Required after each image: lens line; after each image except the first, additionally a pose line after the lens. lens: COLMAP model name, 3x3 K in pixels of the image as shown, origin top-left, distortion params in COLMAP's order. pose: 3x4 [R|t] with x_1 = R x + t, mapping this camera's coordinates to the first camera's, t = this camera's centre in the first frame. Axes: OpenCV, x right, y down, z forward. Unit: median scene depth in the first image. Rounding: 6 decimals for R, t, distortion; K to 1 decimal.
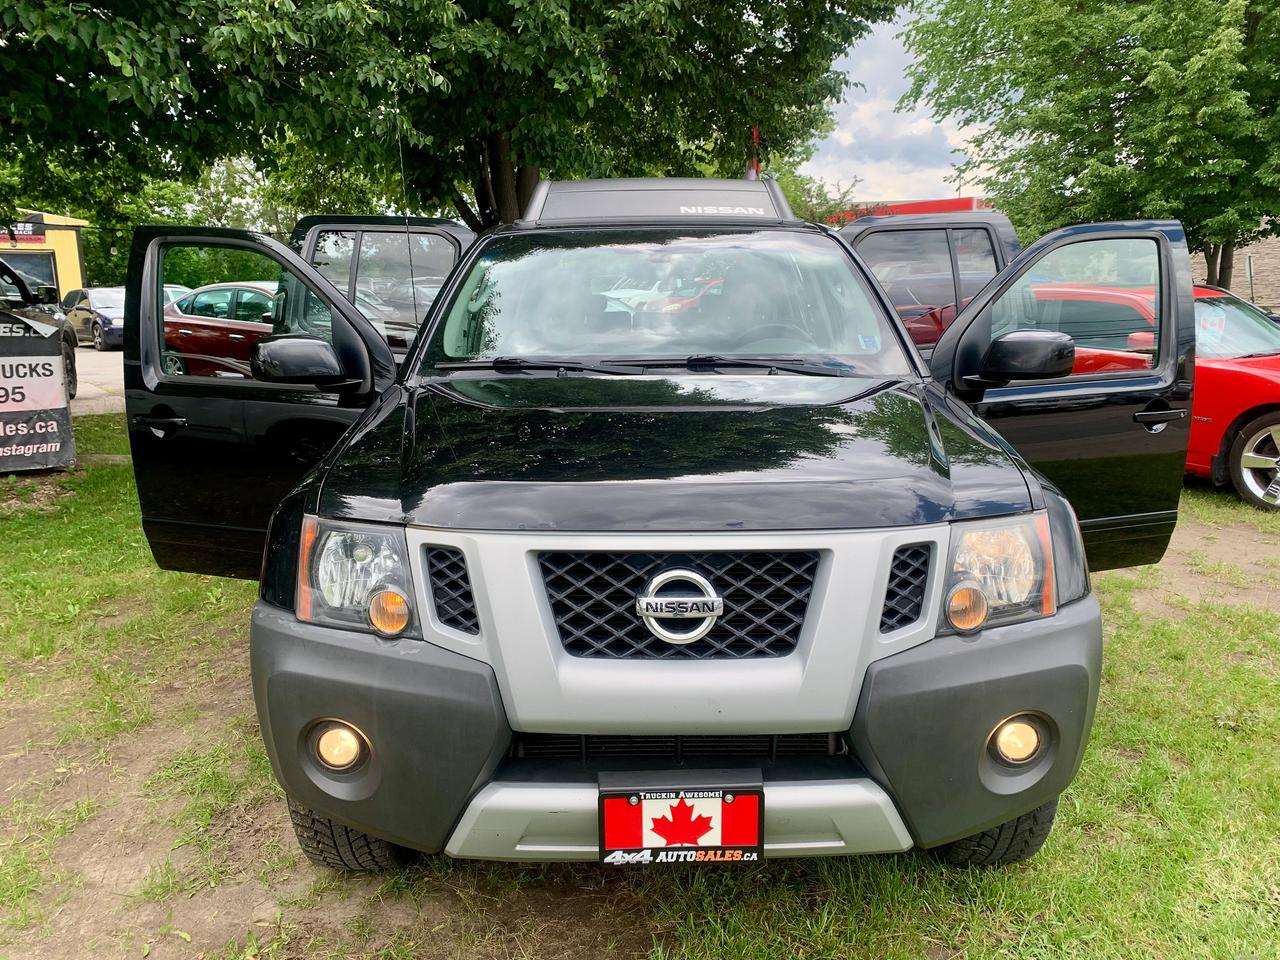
lens RADIAL K [[1001.0, 0, 630.1], [0, 1001.0, 486.2], [0, 0, 1]] dist [0.020687, 0.004972]
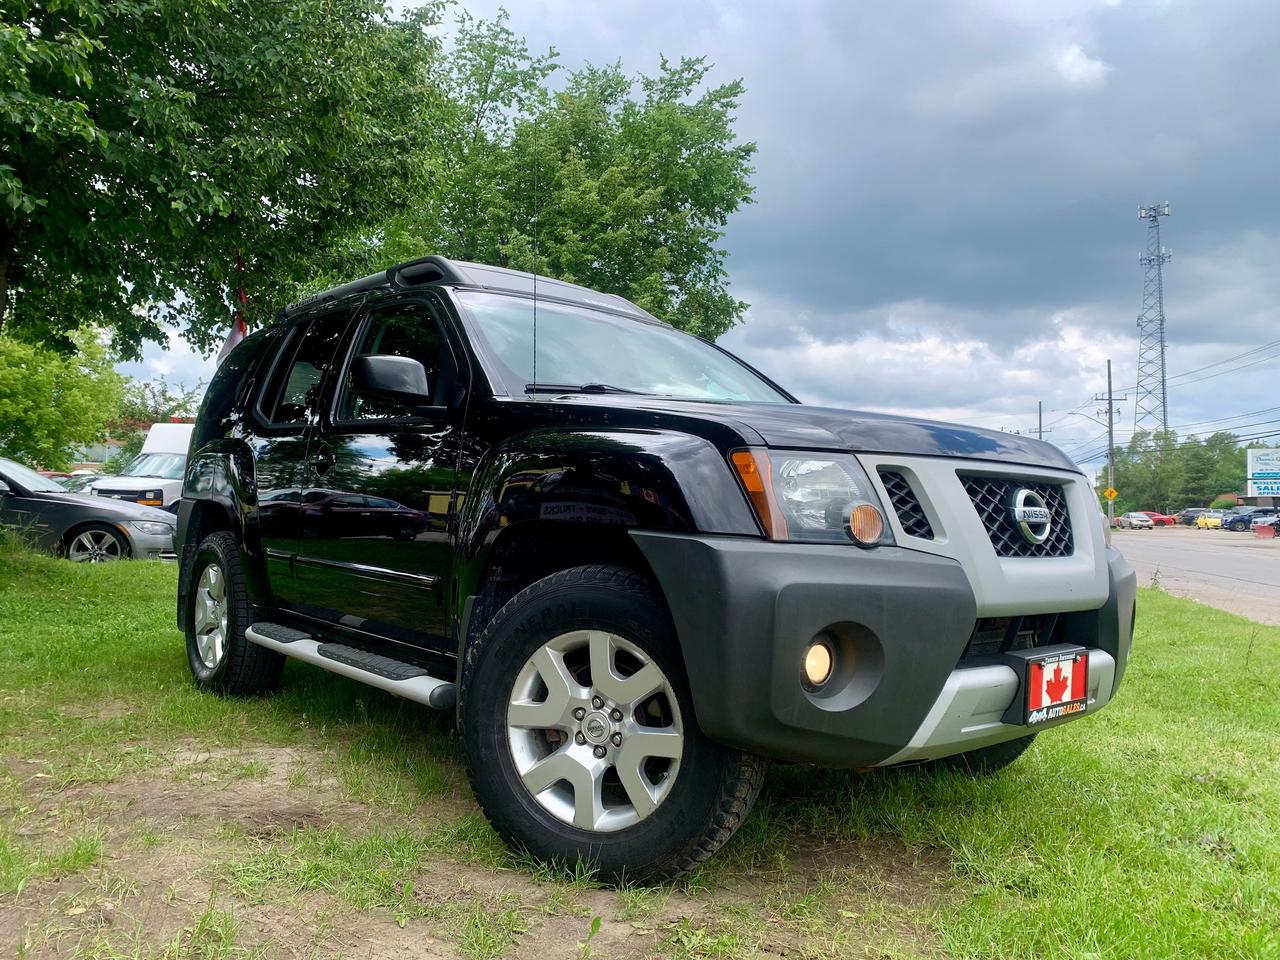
lens RADIAL K [[1001.0, 0, 638.6], [0, 1001.0, 480.9], [0, 0, 1]] dist [0.020687, 0.004972]
pose [[0.762783, 0.047485, 0.644909, -0.898137], [0.099970, 0.976651, -0.190153, 0.205577], [-0.638881, 0.209517, 0.740226, 0.252418]]
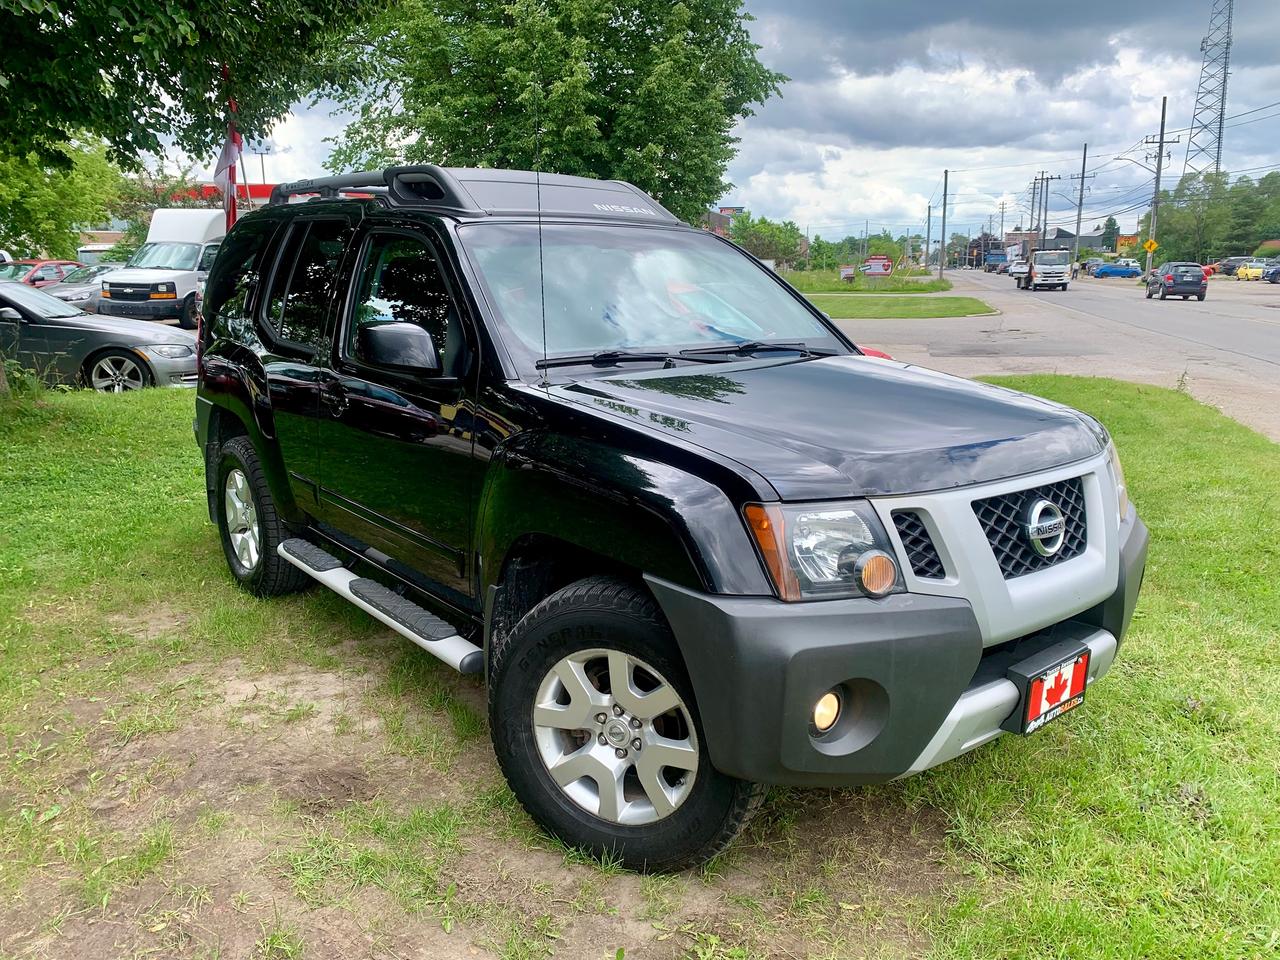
lens RADIAL K [[1001.0, 0, 648.2], [0, 1001.0, 490.6], [0, 0, 1]] dist [0.020687, 0.004972]
pose [[0.771009, -0.127293, 0.623972, -0.879527], [0.116830, 0.991463, 0.057902, -0.050137], [-0.626015, 0.028256, 0.779299, 0.216661]]
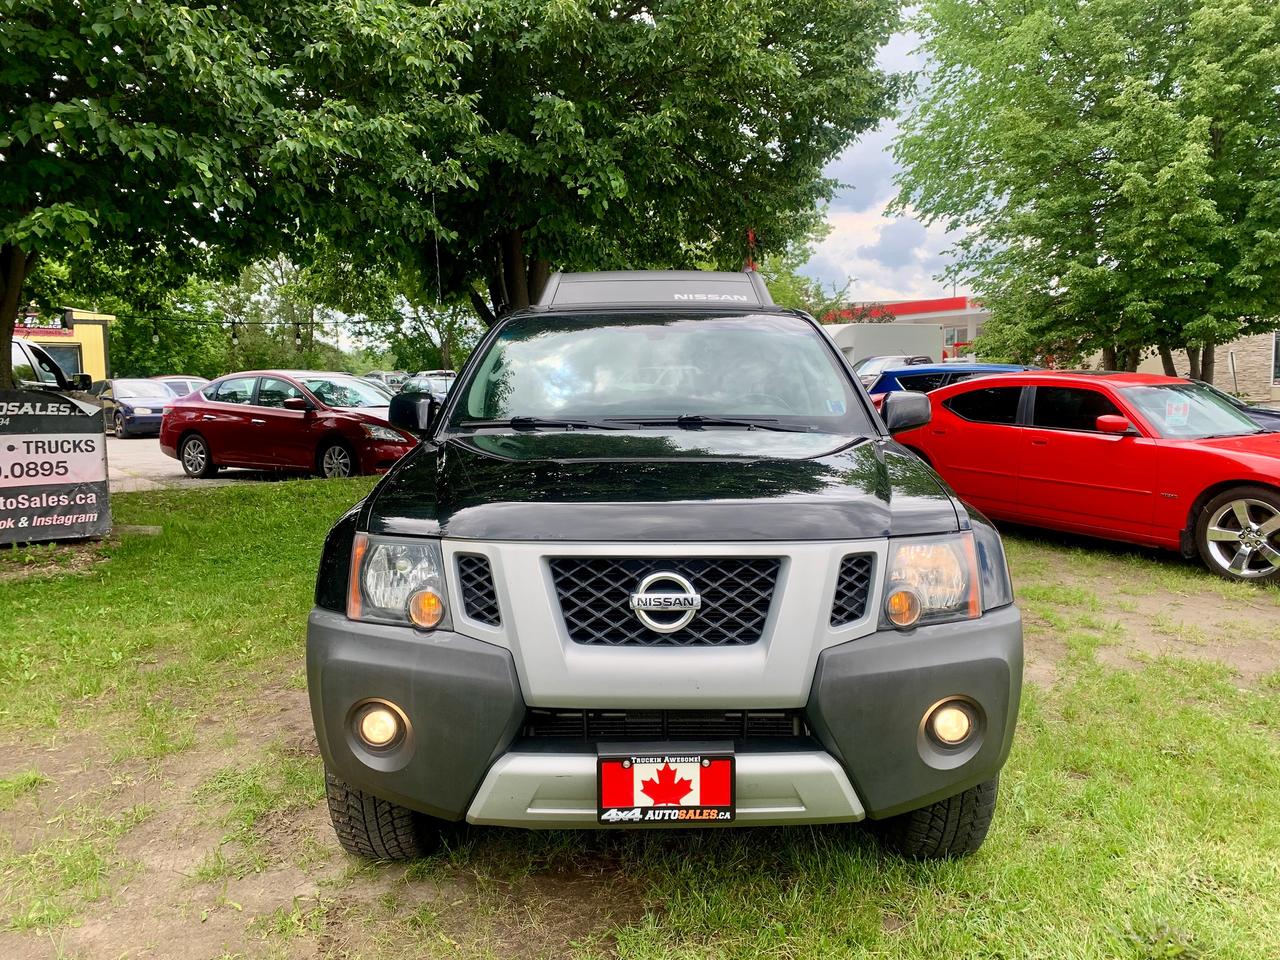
lens RADIAL K [[1001.0, 0, 633.1], [0, 1001.0, 483.0], [0, 0, 1]] dist [0.020687, 0.004972]
pose [[0.999989, 0.003960, -0.002472, 0.009541], [-0.004181, 0.995293, -0.096822, 0.069823], [0.002077, 0.096831, 0.995299, -0.170000]]
